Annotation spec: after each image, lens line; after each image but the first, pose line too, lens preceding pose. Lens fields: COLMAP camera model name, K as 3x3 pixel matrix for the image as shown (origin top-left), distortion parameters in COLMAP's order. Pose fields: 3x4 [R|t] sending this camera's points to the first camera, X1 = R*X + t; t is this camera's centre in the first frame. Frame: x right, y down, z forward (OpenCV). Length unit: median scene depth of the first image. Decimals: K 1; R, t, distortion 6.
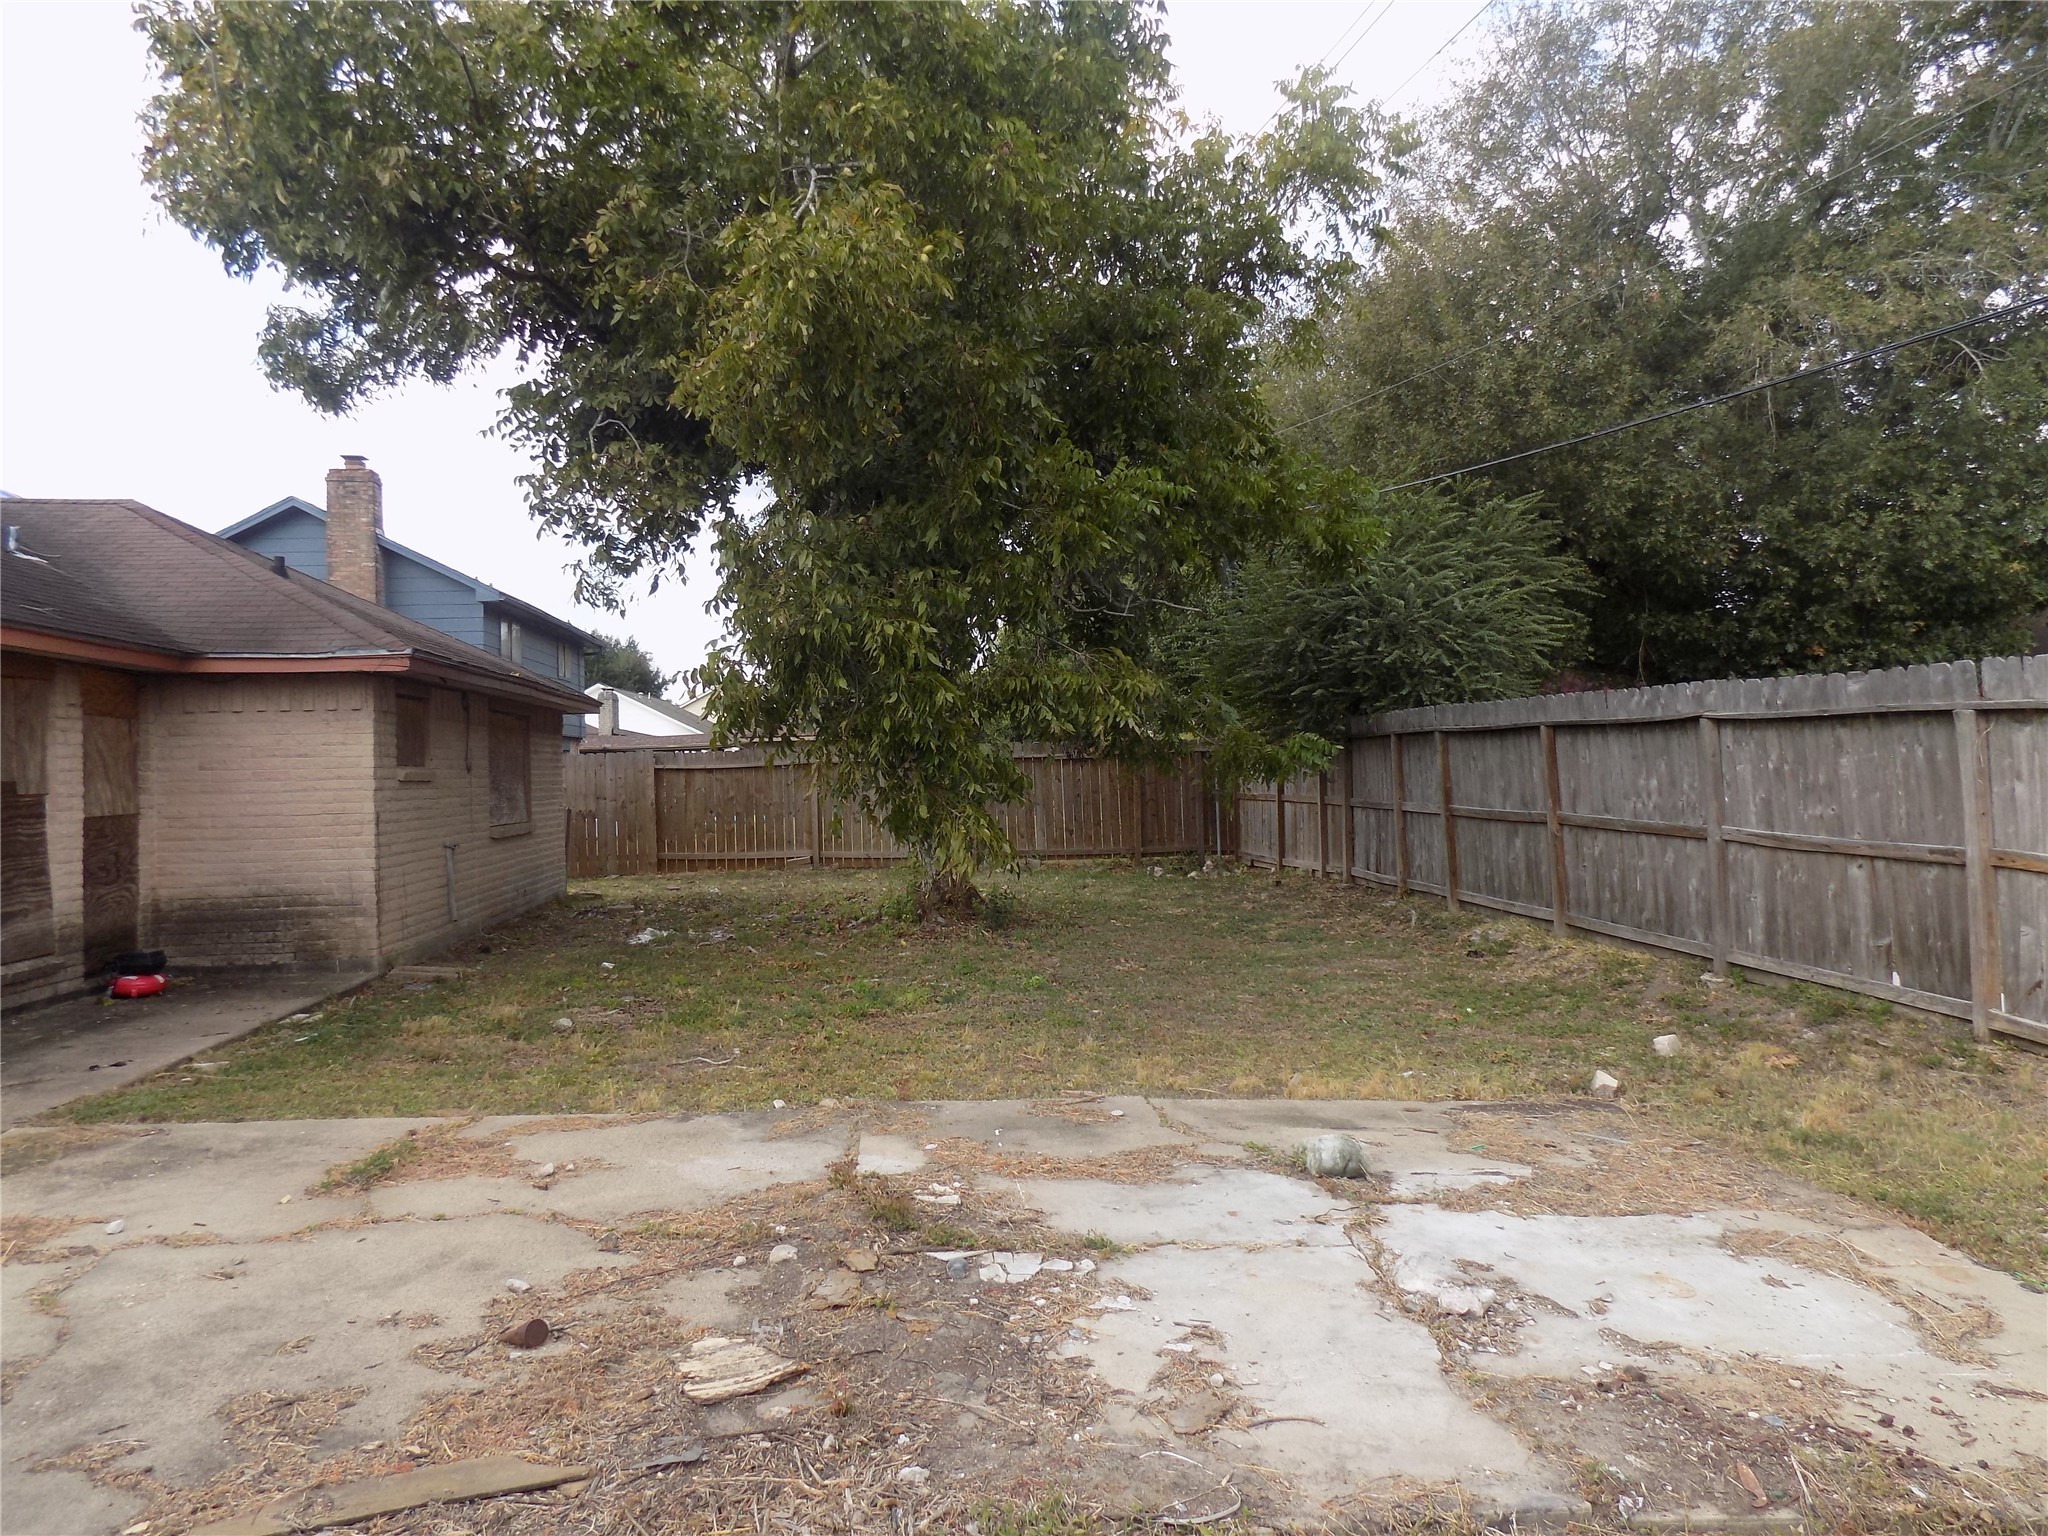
lens RADIAL K [[1360.3, 0, 1019.0], [0, 1360.3, 767.0], [0, 0, 1]] dist [-0.031828, 0.024942]
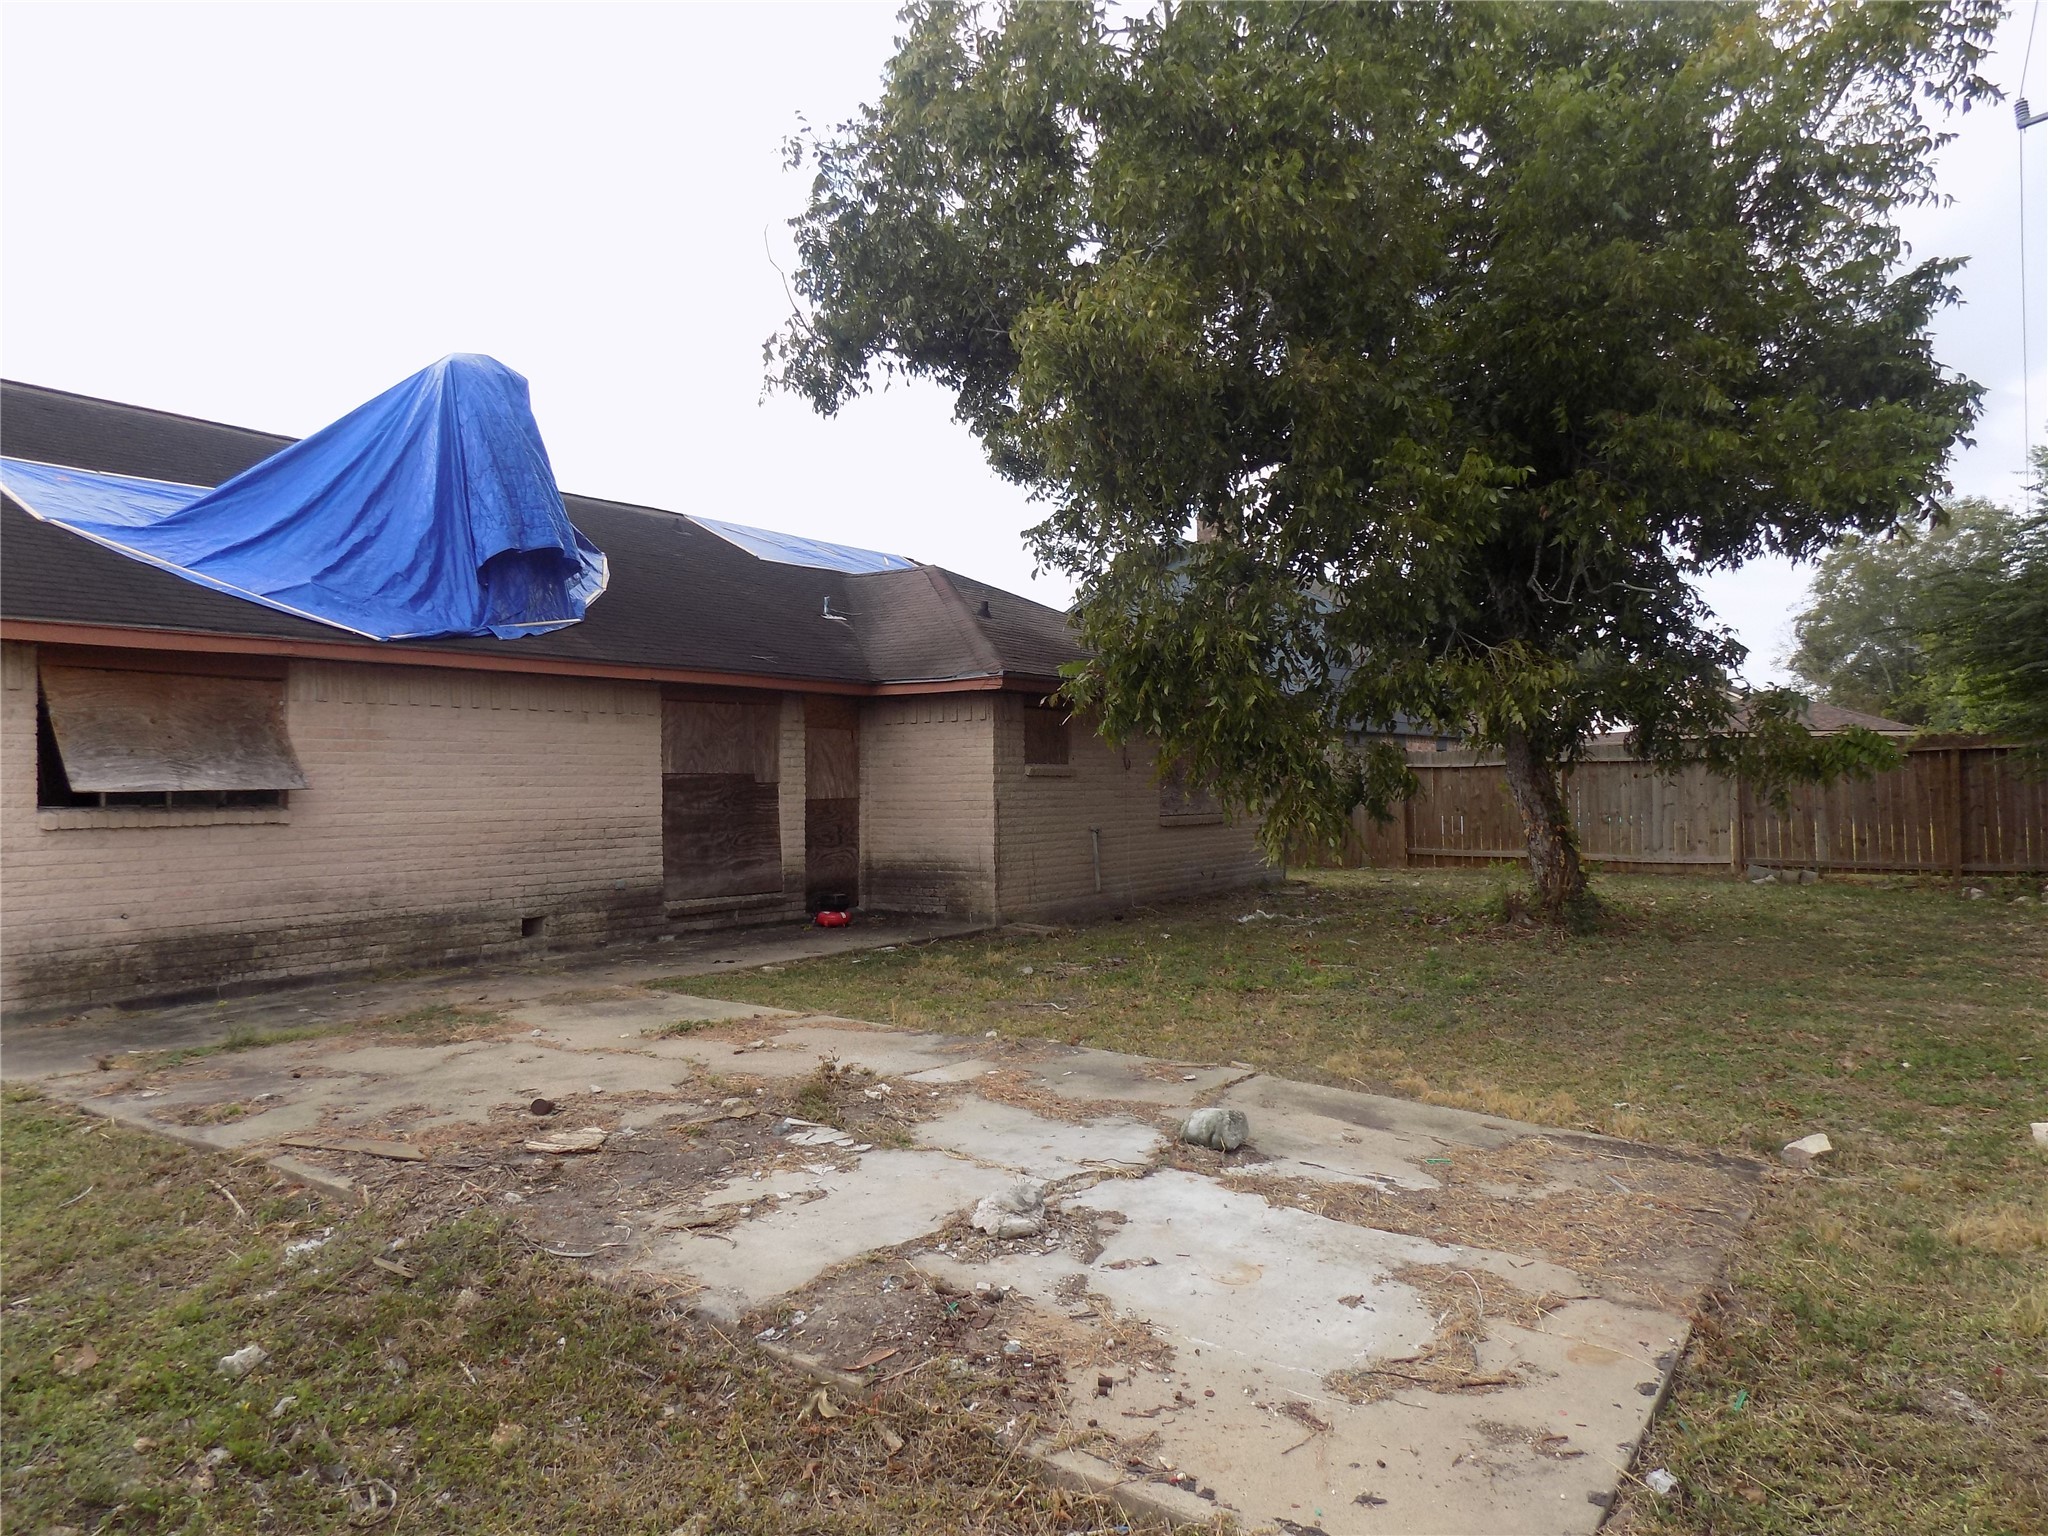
lens RADIAL K [[1360.3, 0, 1023.9], [0, 1360.3, 765.2], [0, 0, 1]] dist [-0.031828, 0.024942]
pose [[0.752791, -0.001464, -0.658258, 0.854809], [0.000482, 0.999998, -0.001673, 0.006787], [0.658259, 0.000942, 0.752791, 0.112912]]
